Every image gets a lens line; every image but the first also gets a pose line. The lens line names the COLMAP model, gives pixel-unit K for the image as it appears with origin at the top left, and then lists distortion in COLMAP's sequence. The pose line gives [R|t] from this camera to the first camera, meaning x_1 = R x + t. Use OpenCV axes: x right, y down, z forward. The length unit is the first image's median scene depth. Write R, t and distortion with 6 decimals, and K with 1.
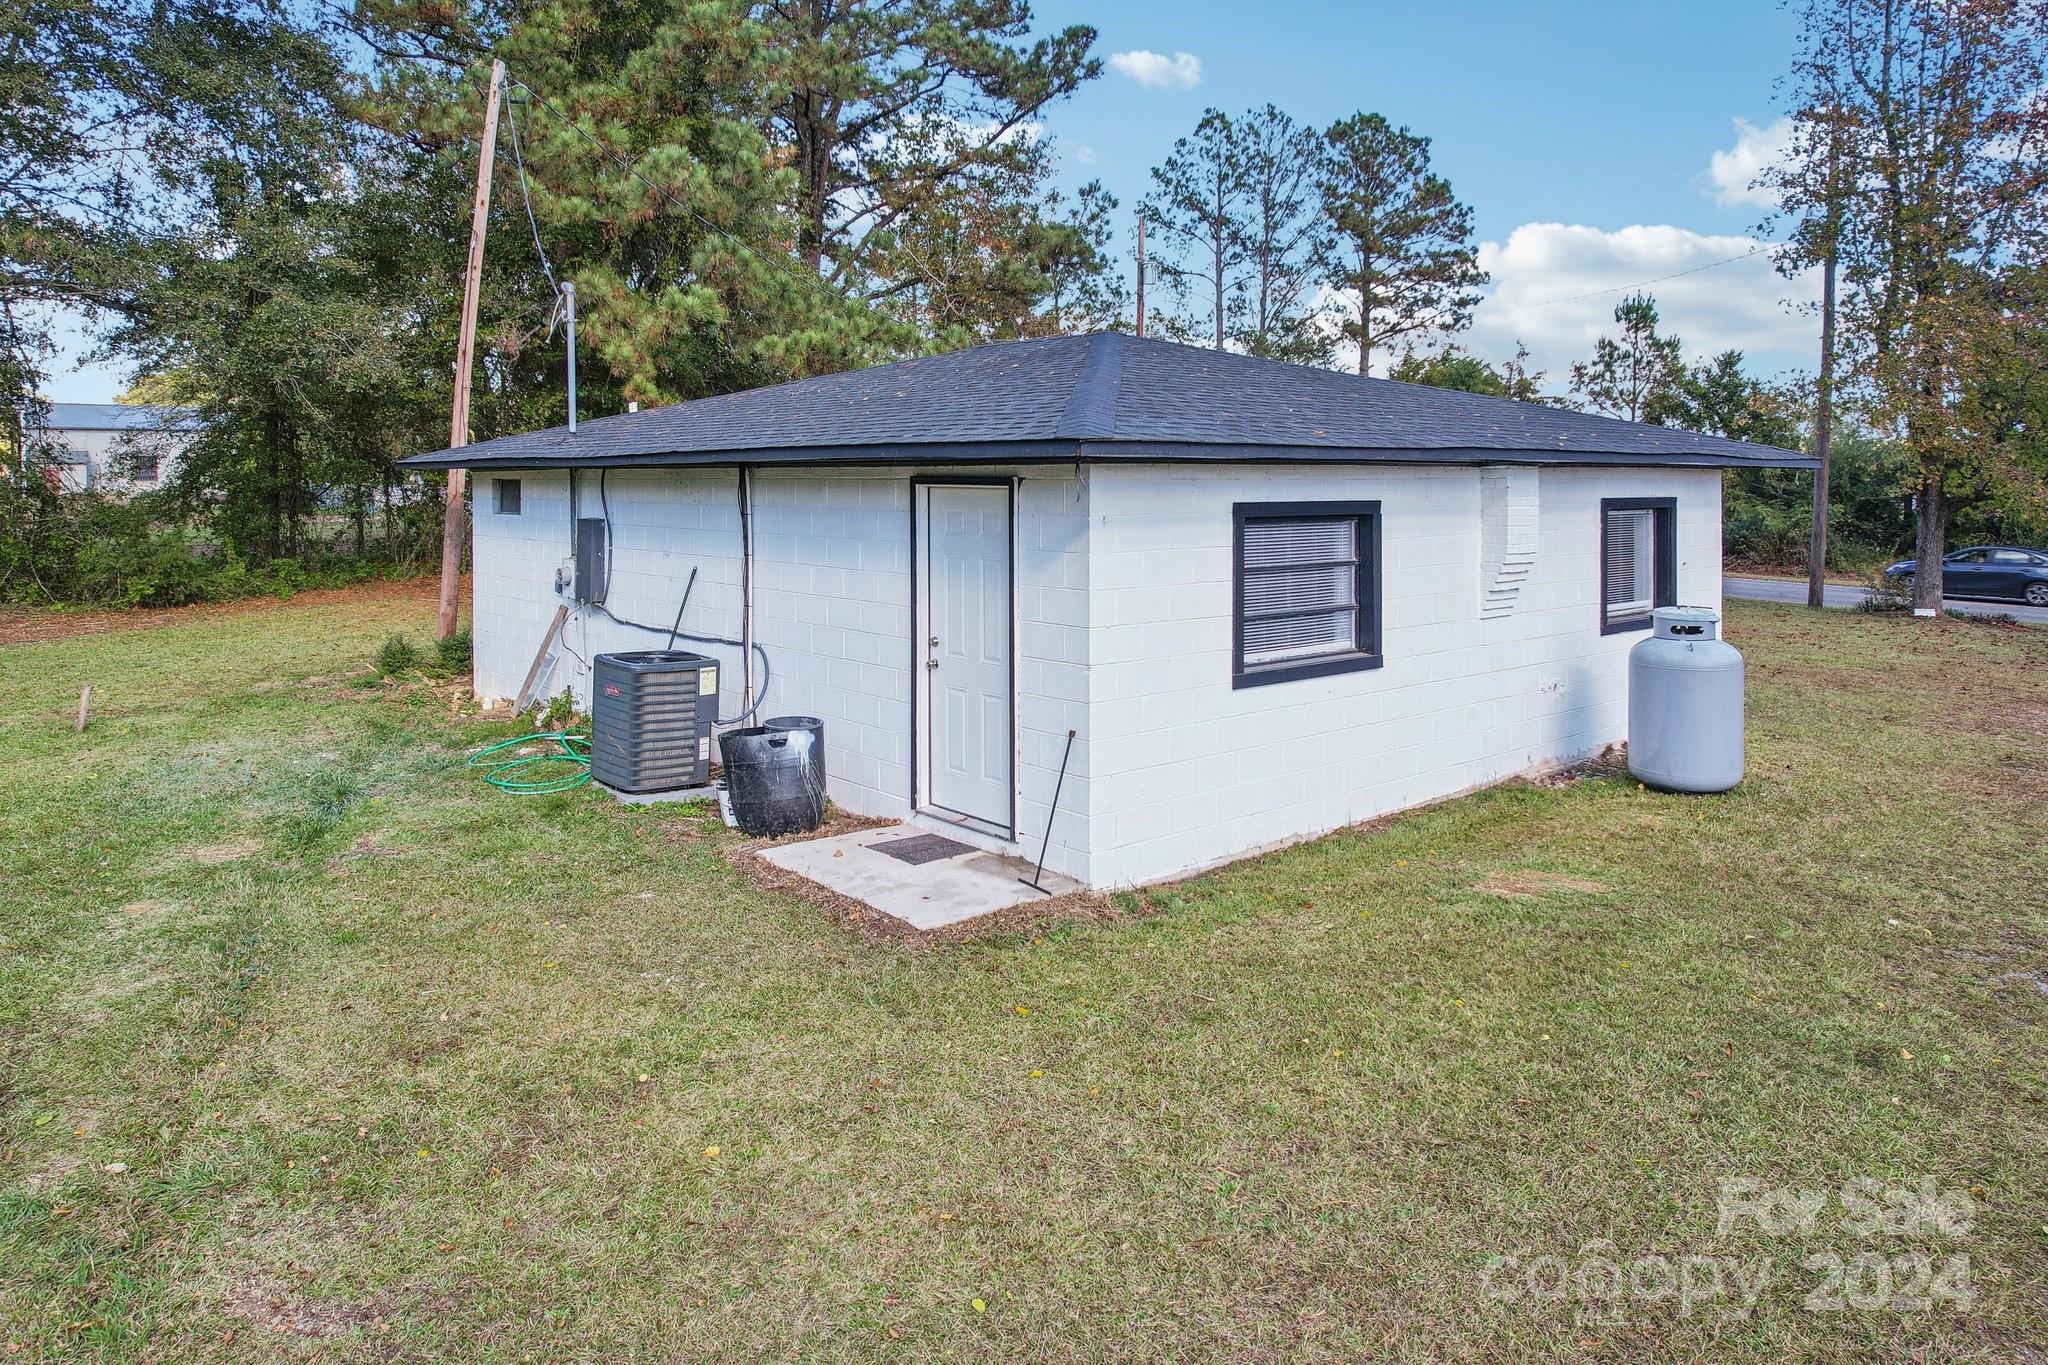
lens RADIAL K [[1379.9, 0, 1023.6], [0, 1379.9, 527.3], [0, 0, 1]] dist [-0.064036, 0.043764]
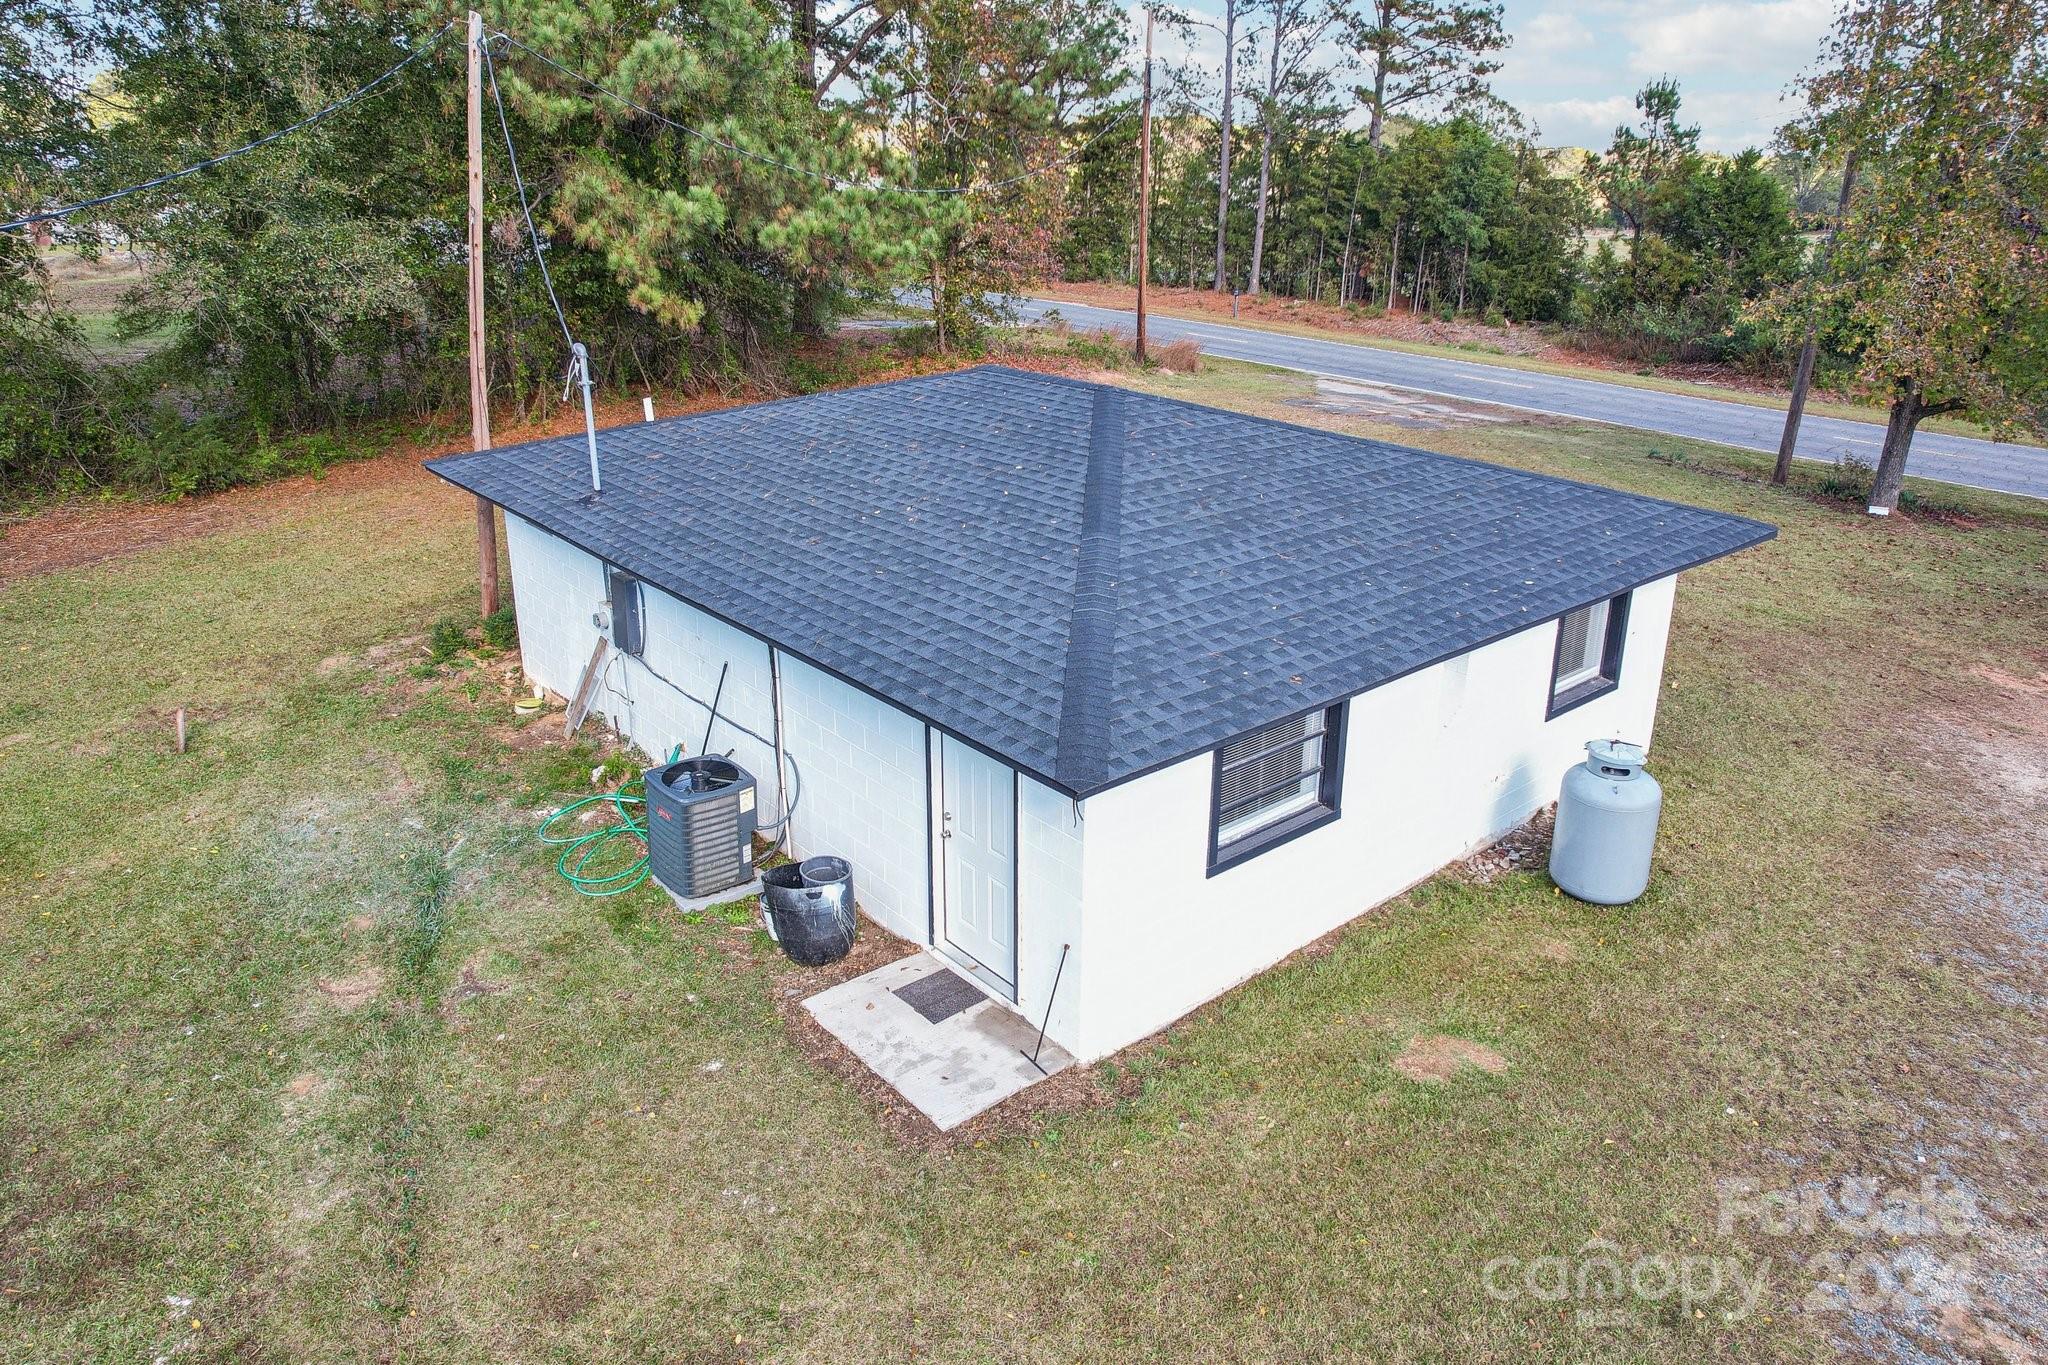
lens RADIAL K [[1318.9, 0, 1024.0], [0, 1318.9, 682.5], [0, 0, 1]] dist [-0.066300, 0.049472]
pose [[0.999977, 0.006429, 0.002031, -0.001665], [-0.006742, 0.951225, 0.308423, -0.130823], [0.000051, -0.308430, 0.951247, -0.000937]]
